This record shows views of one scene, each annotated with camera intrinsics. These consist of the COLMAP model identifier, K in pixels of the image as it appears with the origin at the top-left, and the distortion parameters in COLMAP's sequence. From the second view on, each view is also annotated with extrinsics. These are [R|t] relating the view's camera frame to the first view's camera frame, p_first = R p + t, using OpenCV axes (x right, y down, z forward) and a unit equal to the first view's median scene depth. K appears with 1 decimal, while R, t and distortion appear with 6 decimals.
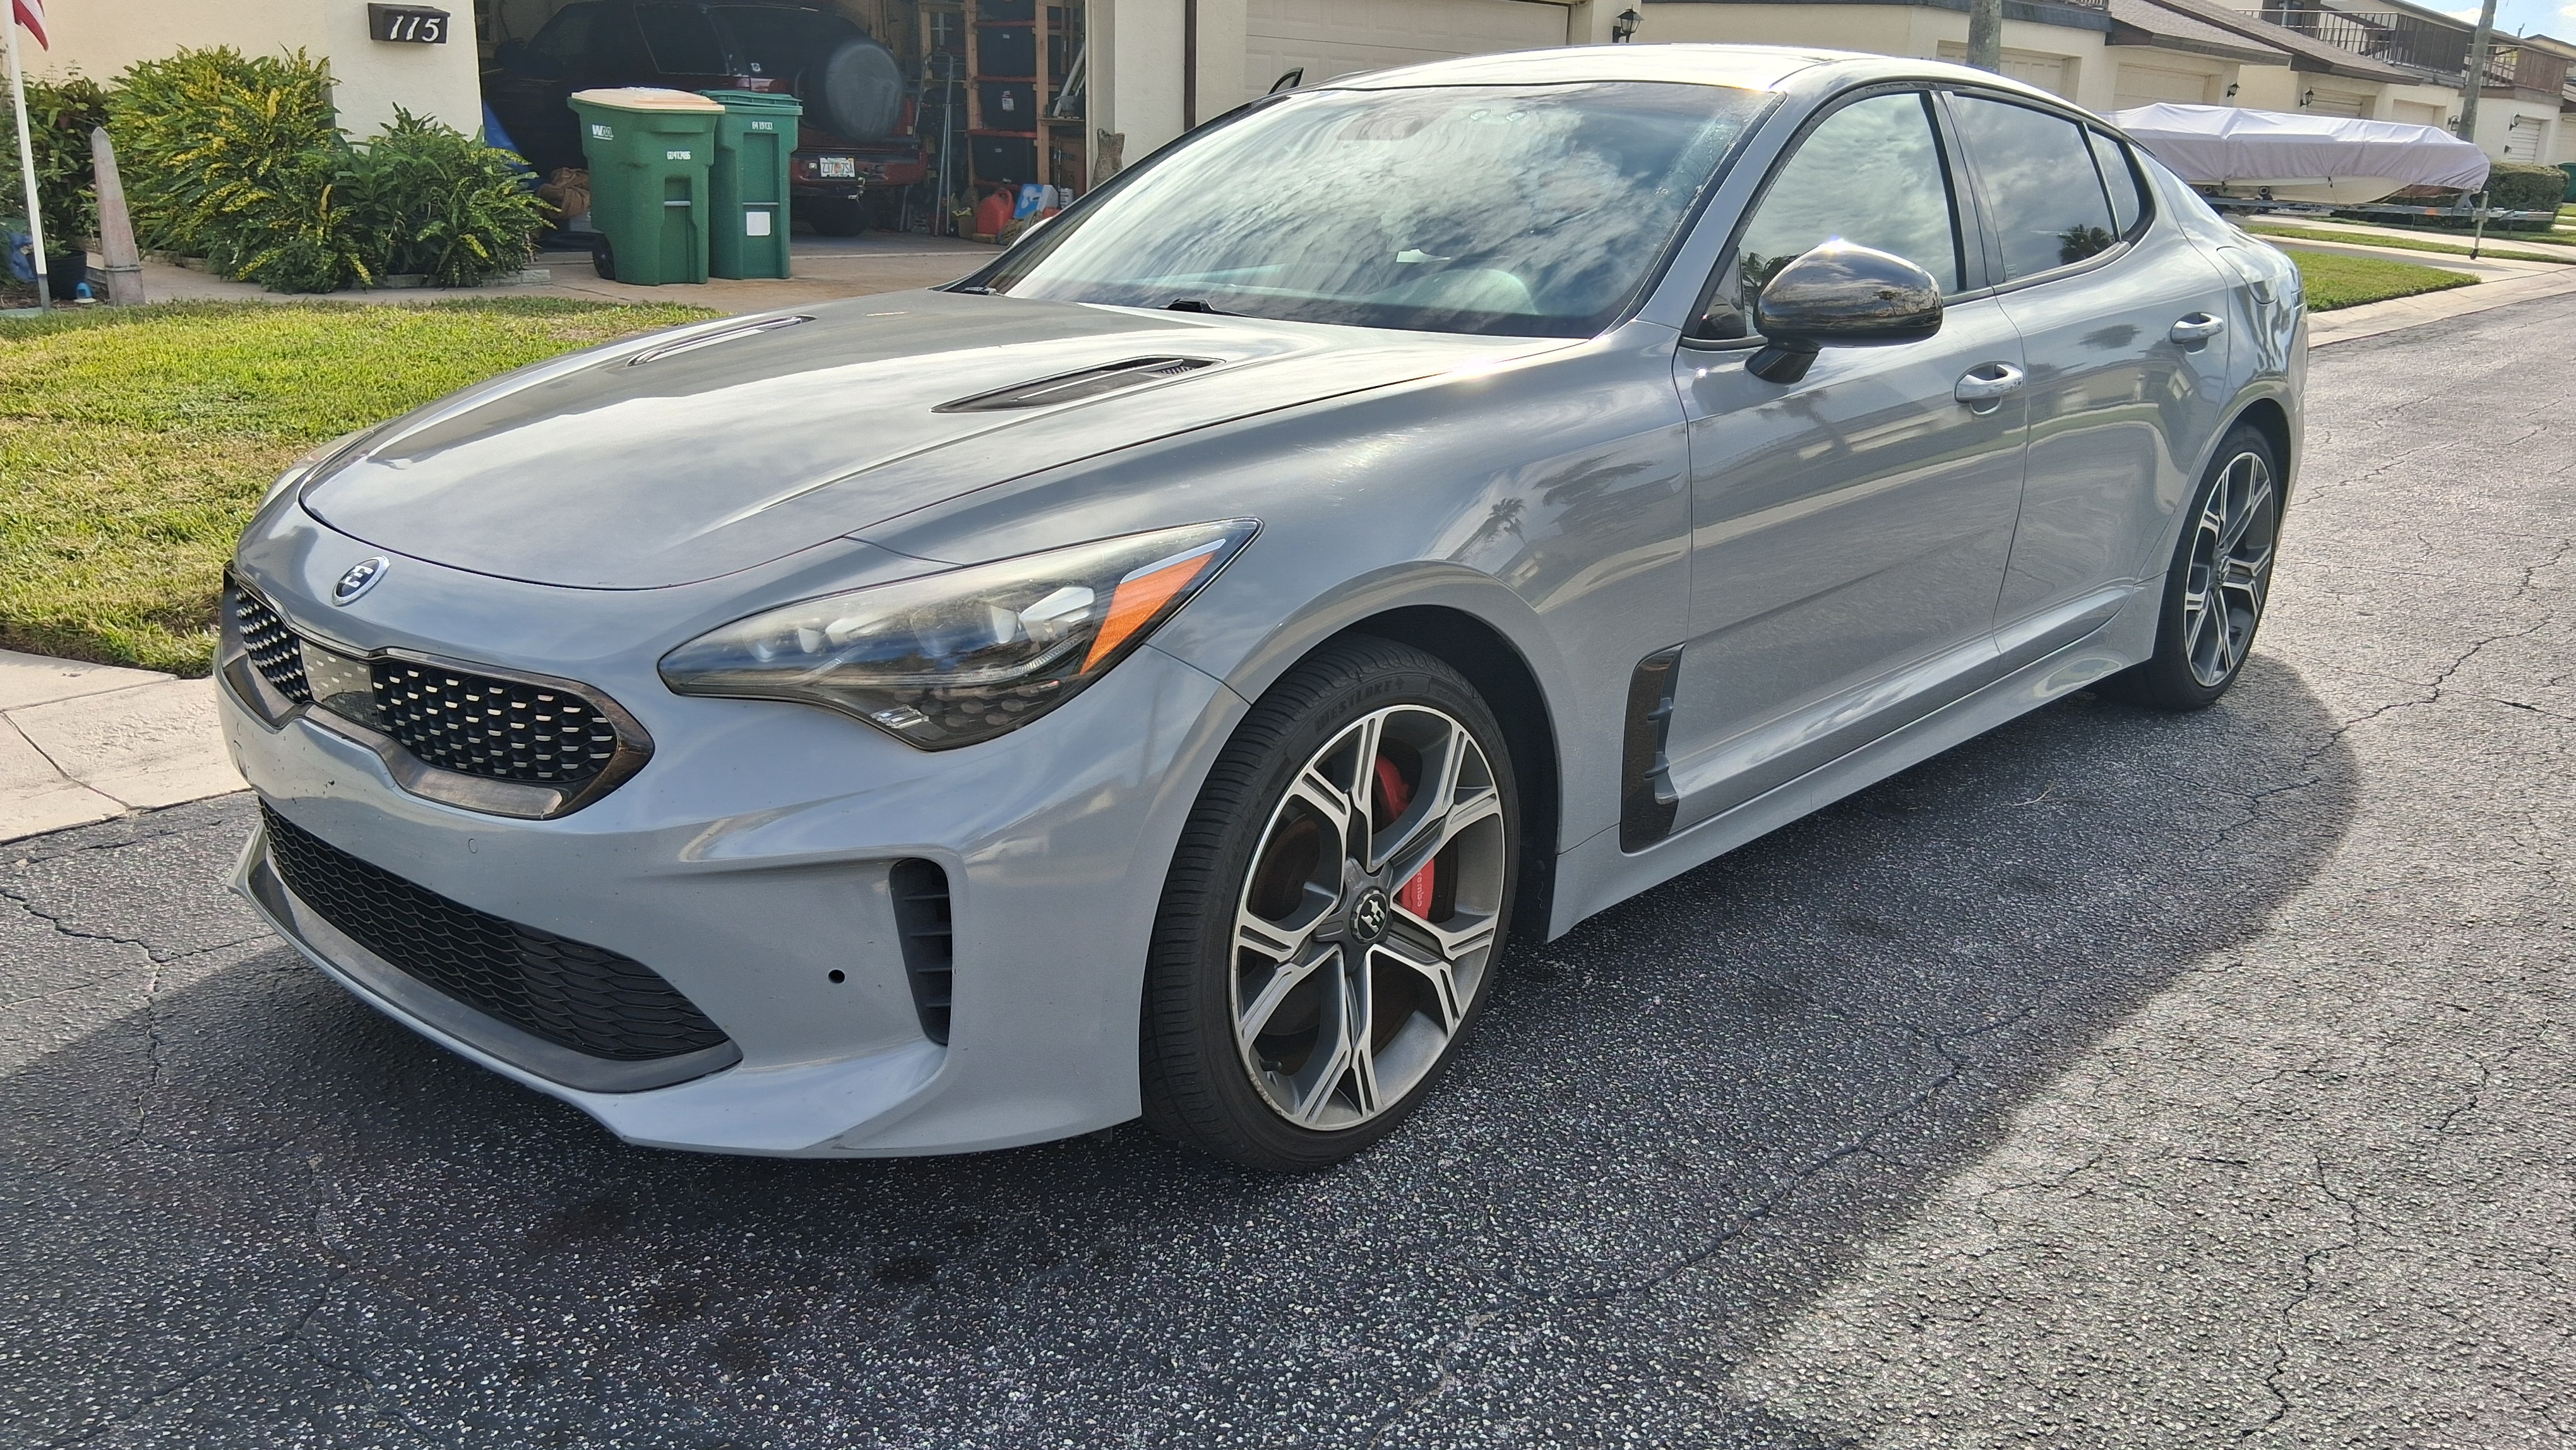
lens RADIAL K [[1987.1, 0, 1294.3], [0, 1987.1, 743.8], [0, 0, 1]] dist [0.038494, -0.011330]
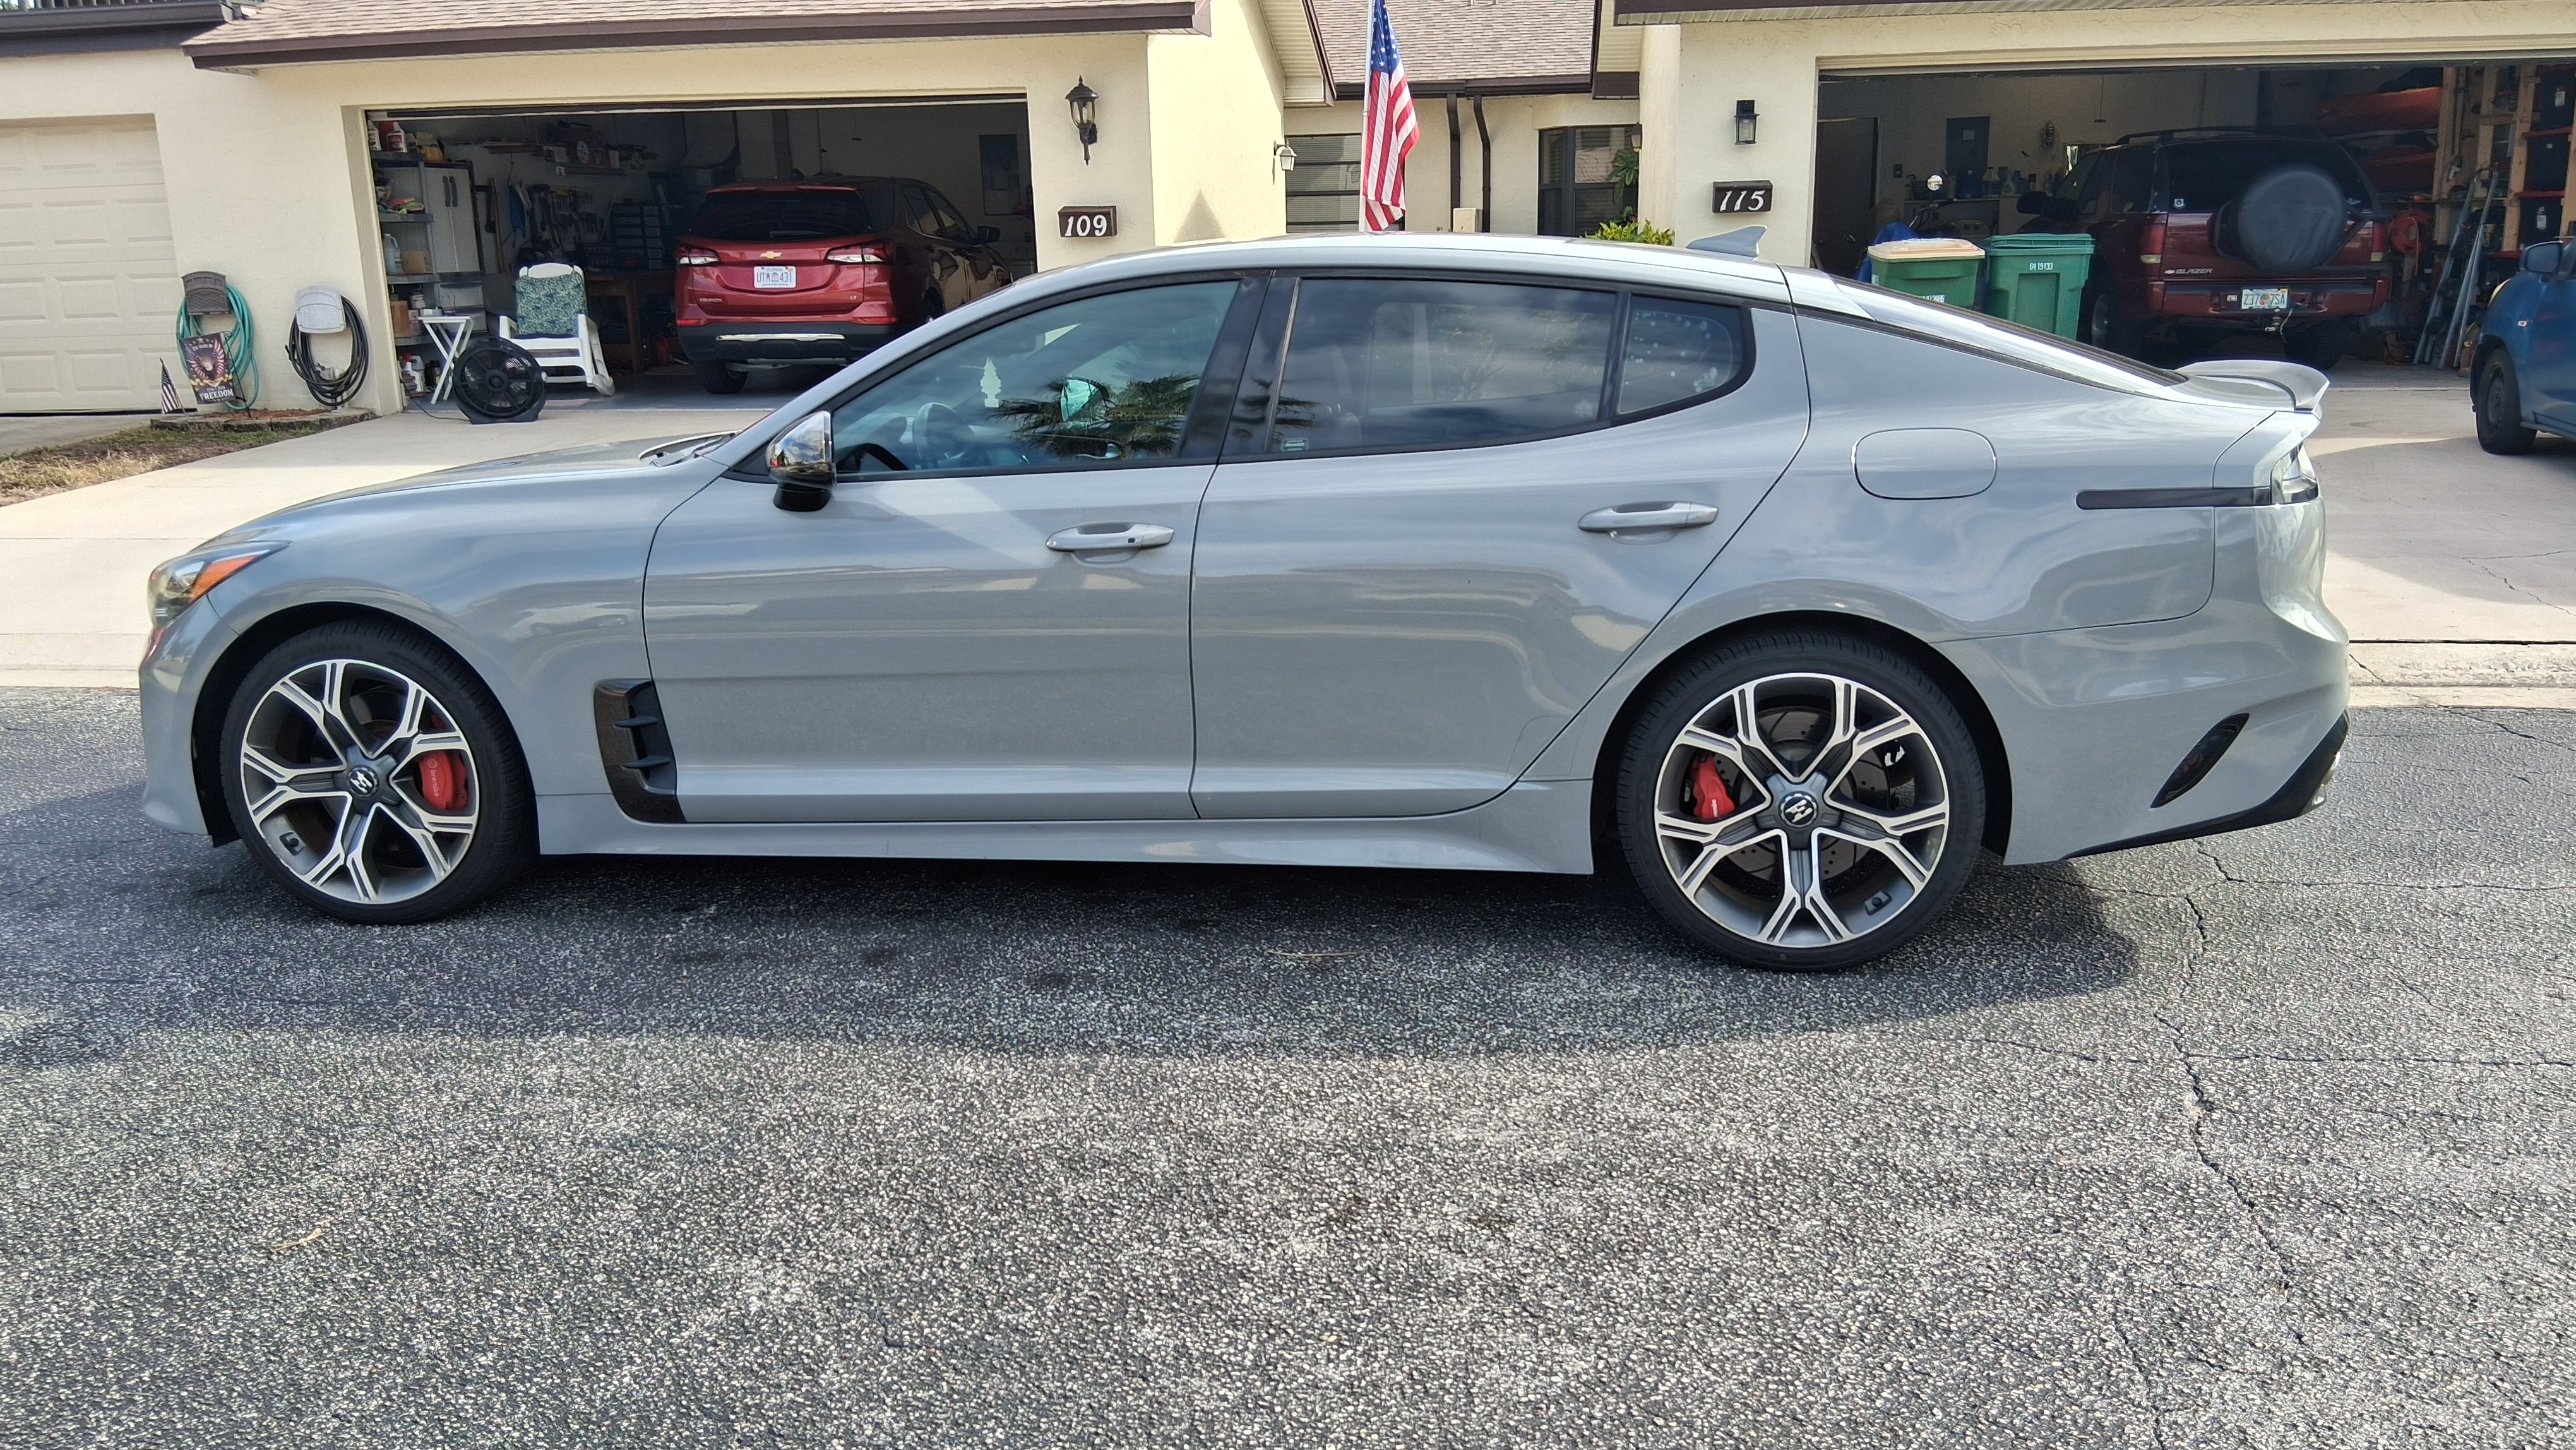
lens RADIAL K [[1987.1, 0, 1301.9], [0, 1987.1, 710.5], [0, 0, 1]] dist [0.038494, -0.011330]
pose [[0.563368, 0.155363, -0.811467, 1.667544], [-0.213323, 0.976211, 0.038804, -0.189543], [0.798192, 0.151243, 0.583108, 0.548350]]
